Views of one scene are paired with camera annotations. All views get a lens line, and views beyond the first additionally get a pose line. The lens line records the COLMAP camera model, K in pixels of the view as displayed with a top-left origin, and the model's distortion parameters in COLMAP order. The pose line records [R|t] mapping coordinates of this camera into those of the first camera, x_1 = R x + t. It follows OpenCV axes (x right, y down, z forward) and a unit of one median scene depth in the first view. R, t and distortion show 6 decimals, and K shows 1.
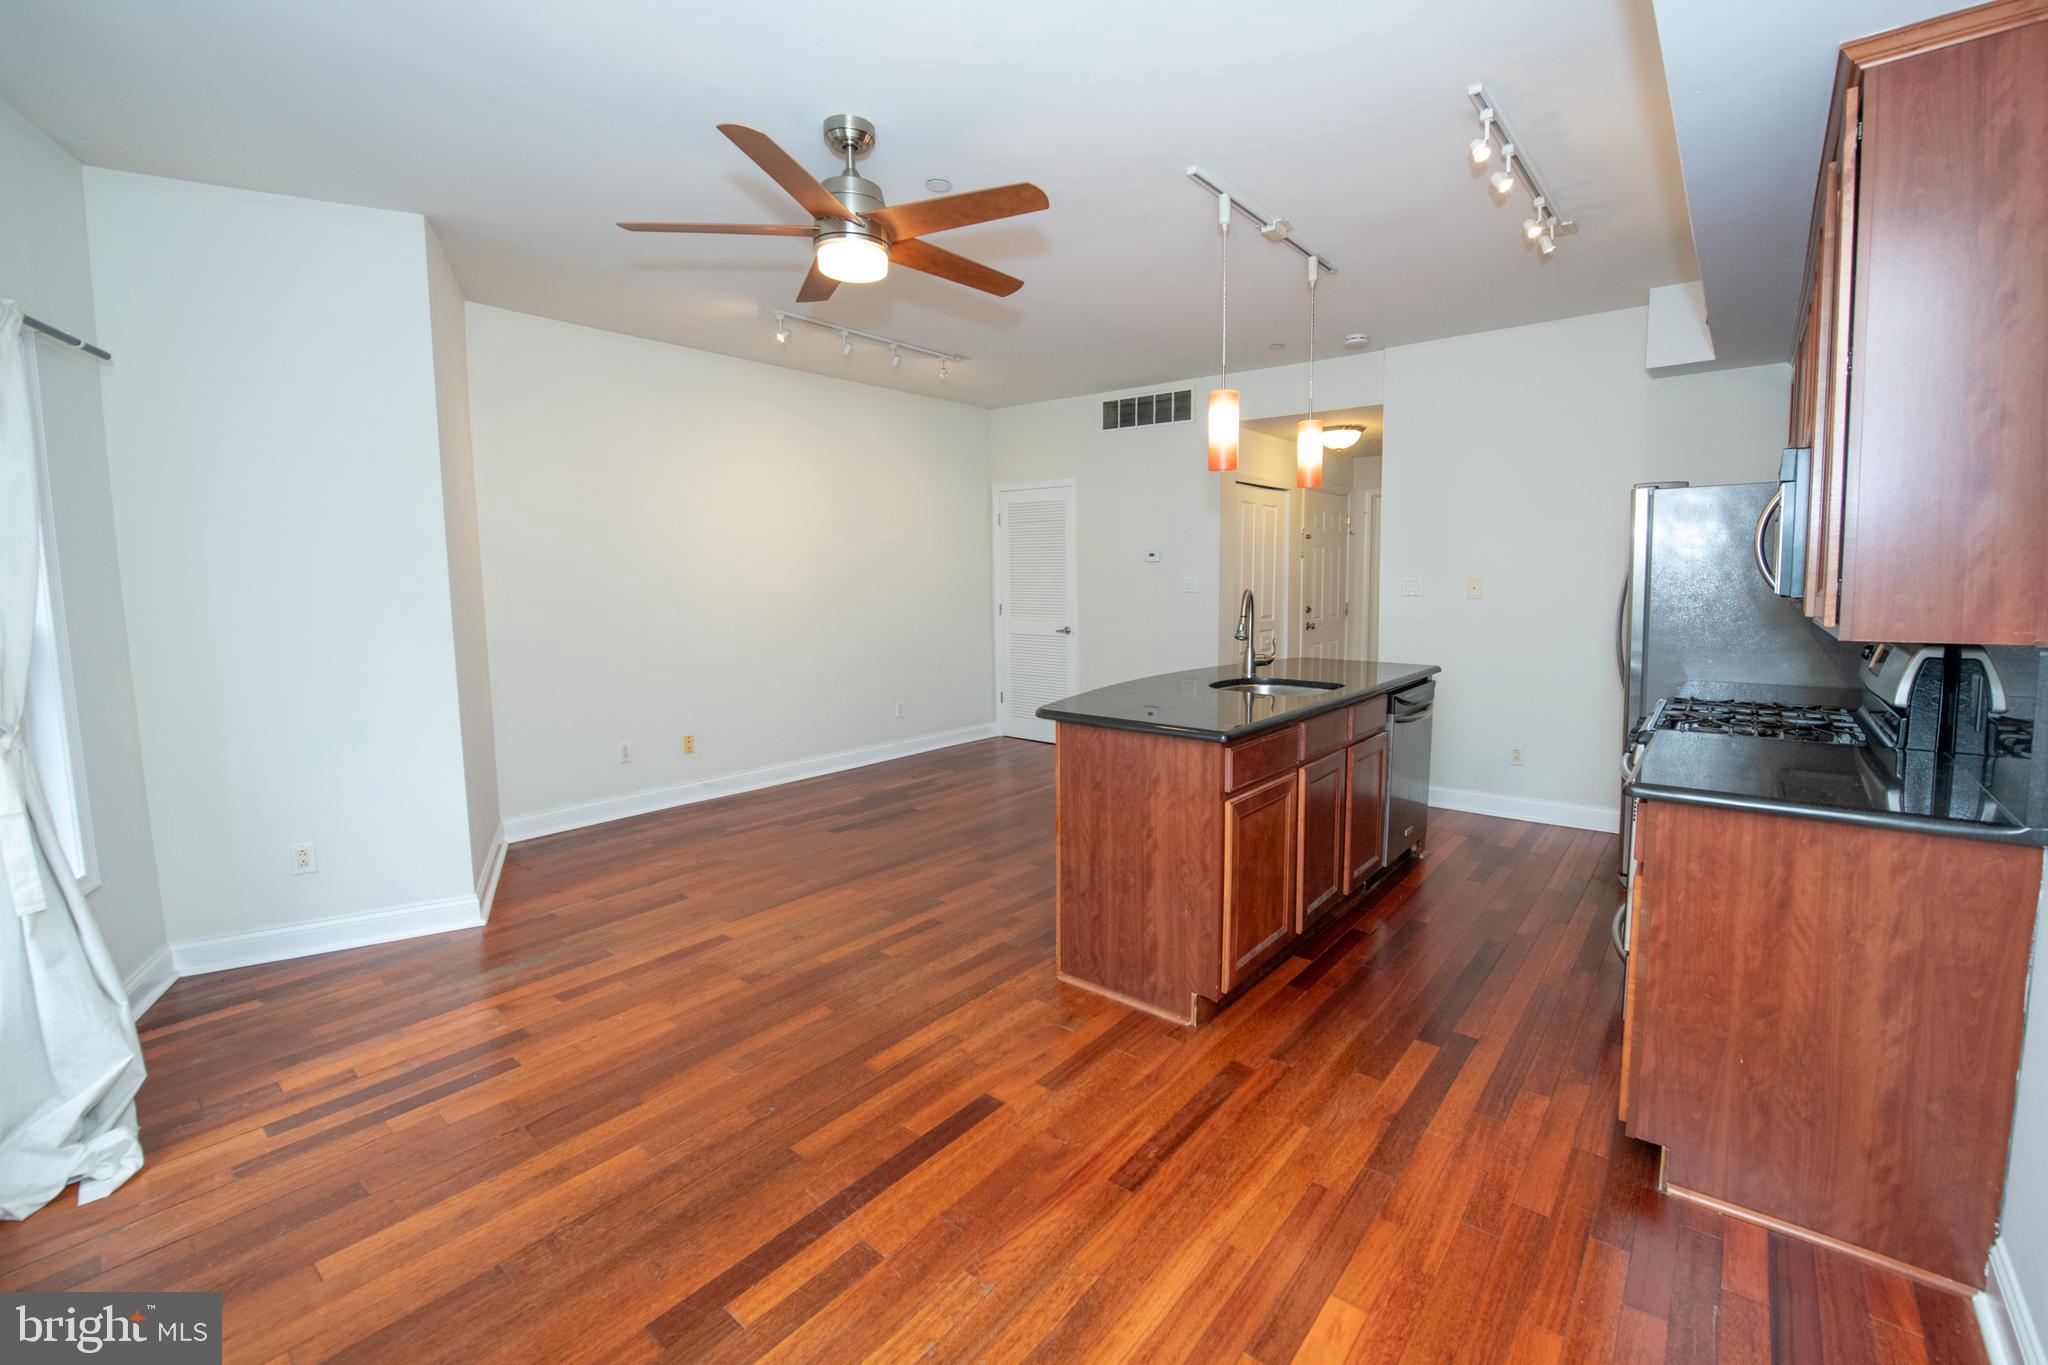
lens RADIAL K [[876.1, 0, 1032.2], [0, 876.1, 664.4], [0, 0, 1]] dist [-0.002324, -0.000343]
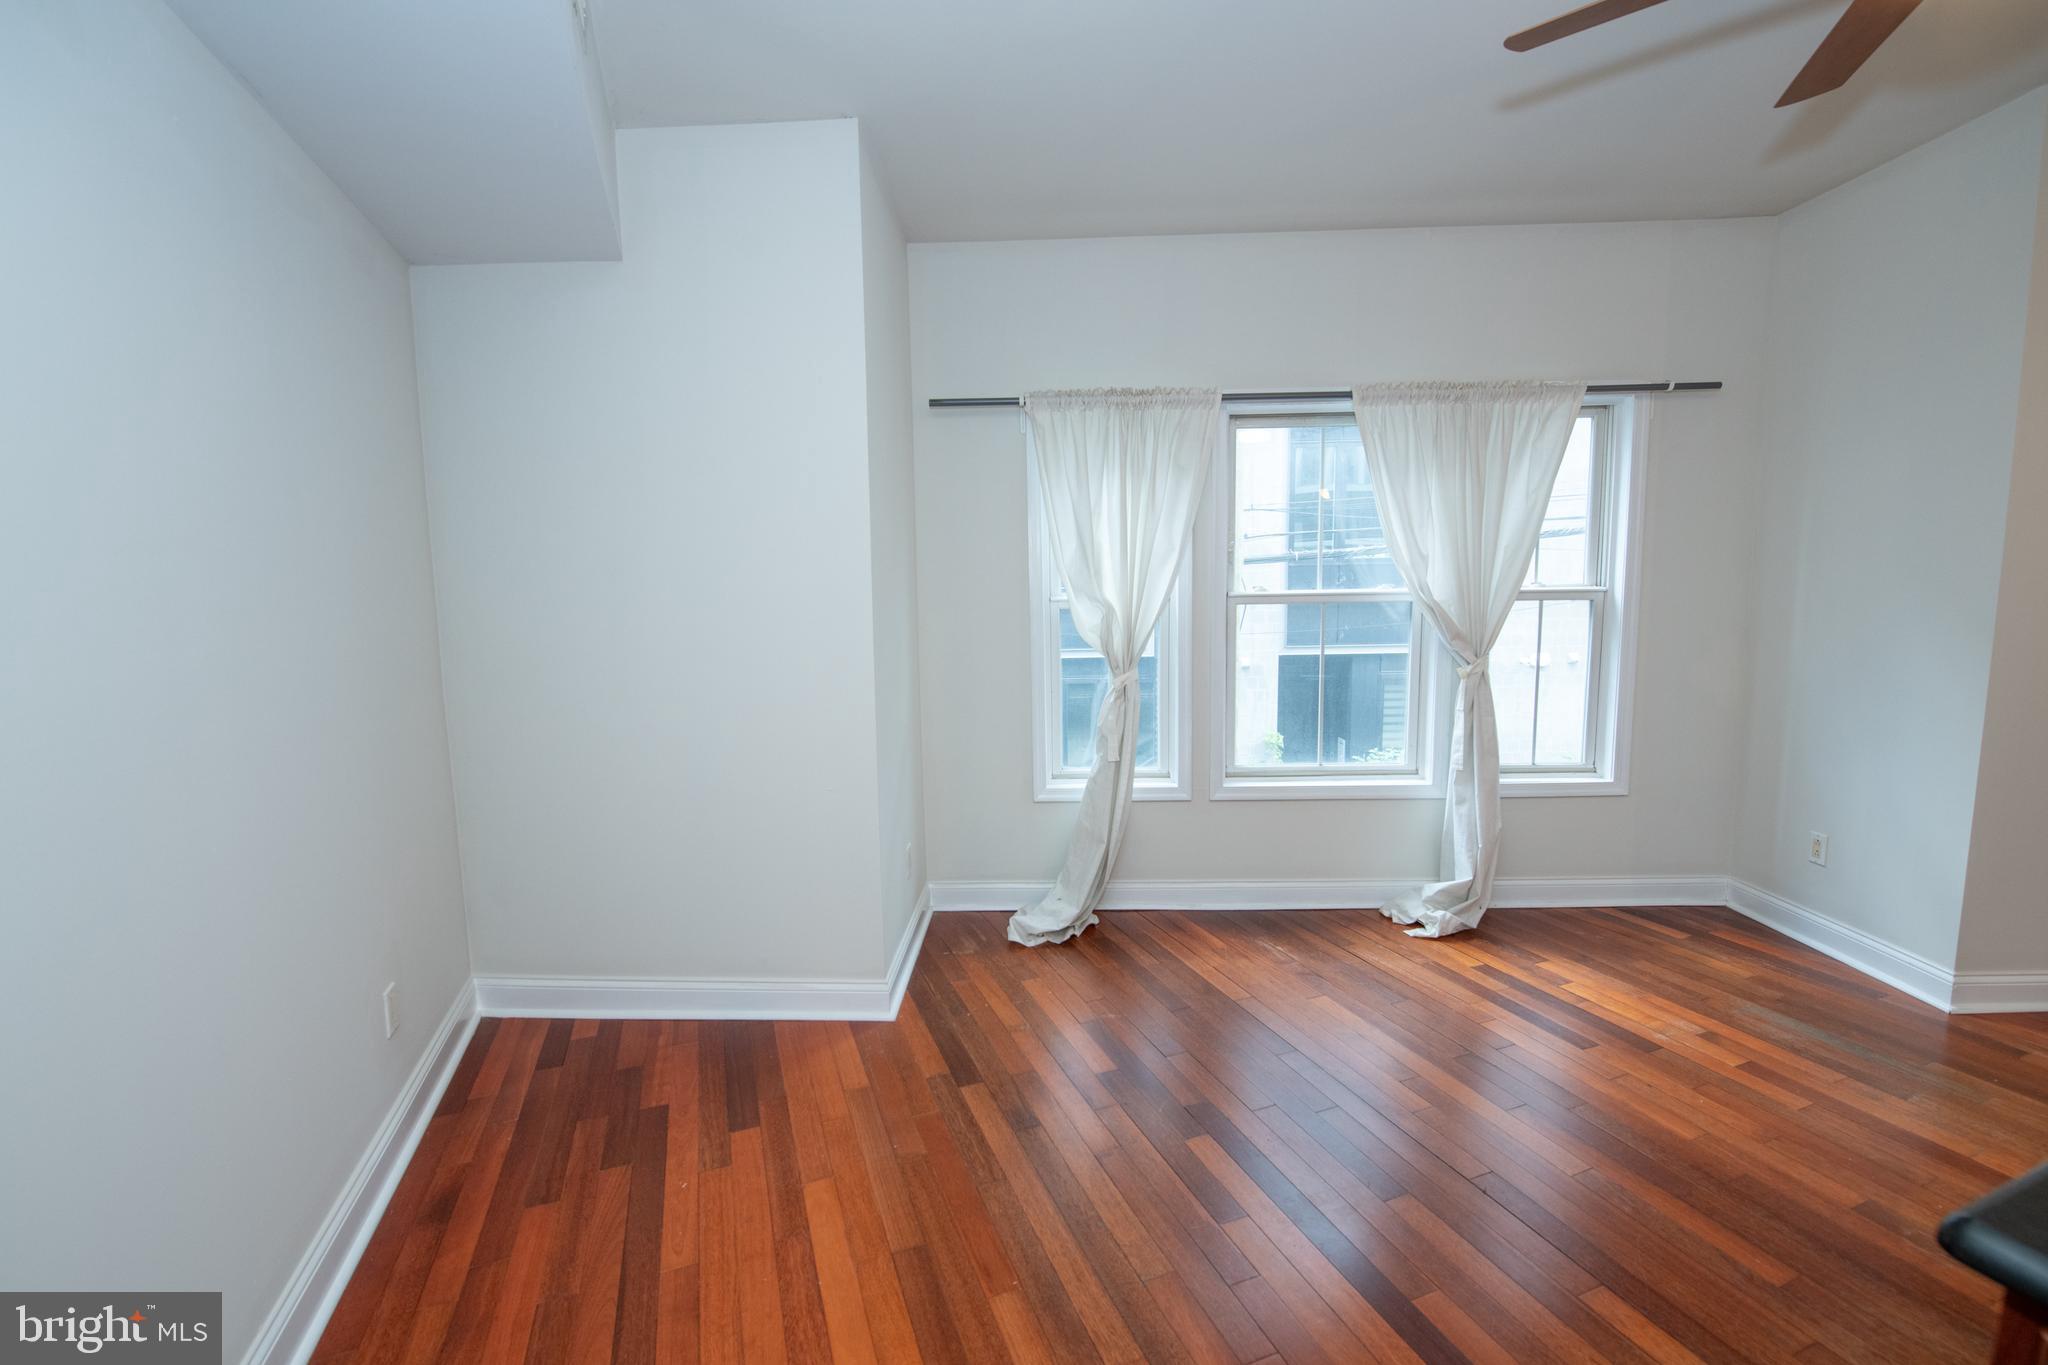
lens RADIAL K [[876.1, 0, 1032.2], [0, 876.1, 664.4], [0, 0, 1]] dist [-0.002324, -0.000343]
pose [[-0.479140, 0.118091, -0.869758, 0.485568], [-0.058765, 0.984369, 0.166025, -0.107696], [0.875769, 0.130660, -0.464711, 0.703772]]
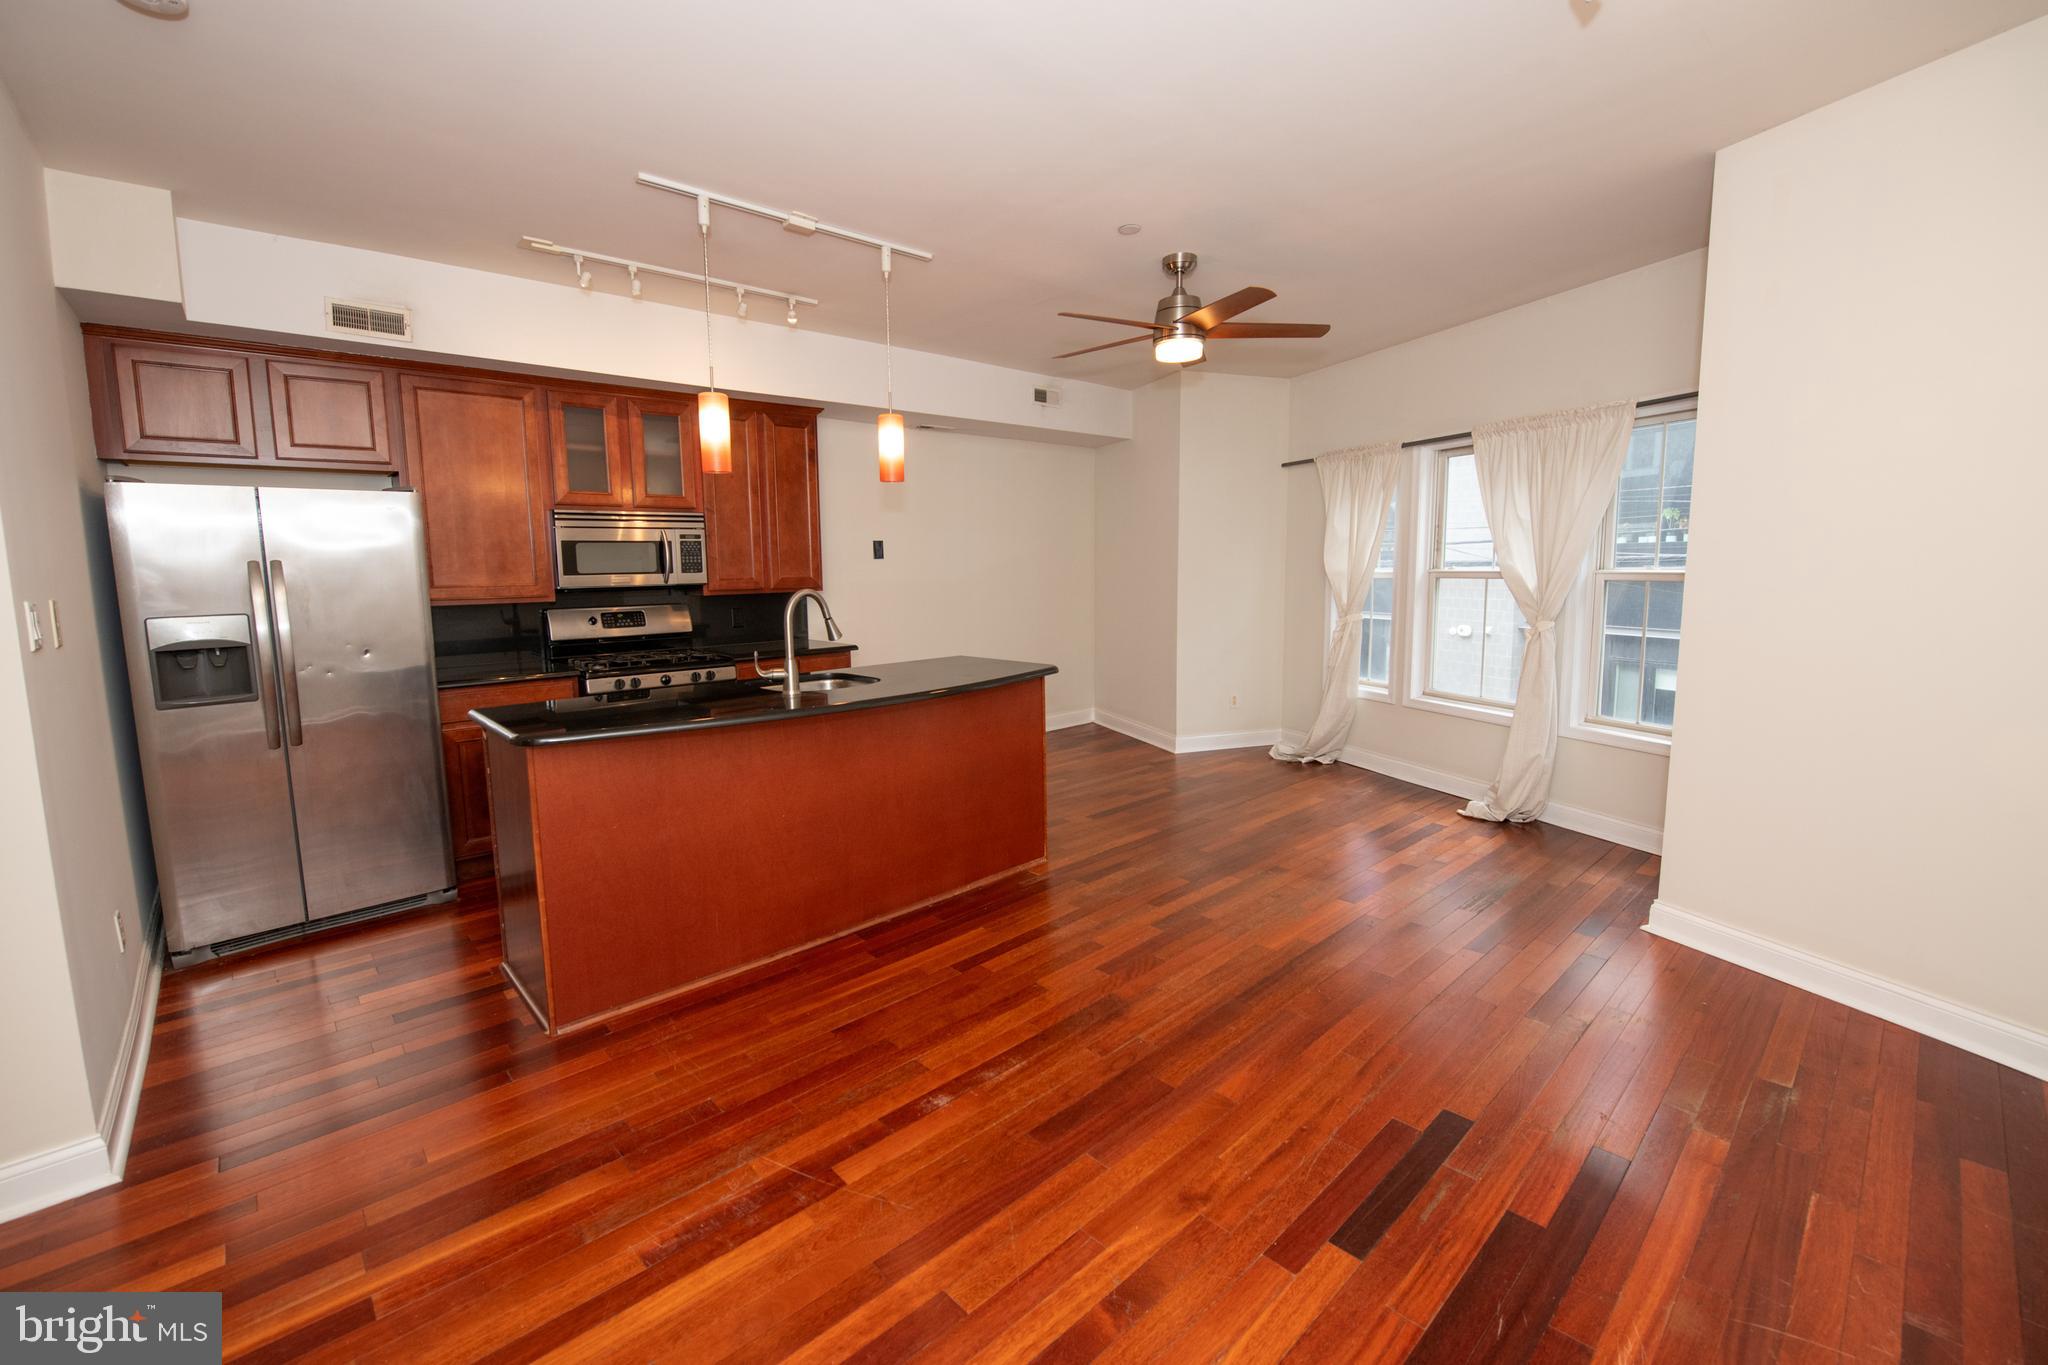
lens RADIAL K [[860.4, 0, 1033.9], [0, 860.4, 646.7], [0, 0, 1]] dist [-0.011521, -0.000227]
pose [[-0.995370, 0.013099, 0.095223, -0.081491], [0.030549, 0.982415, 0.184193, -0.217593], [-0.091136, 0.186249, -0.978267, 2.222215]]
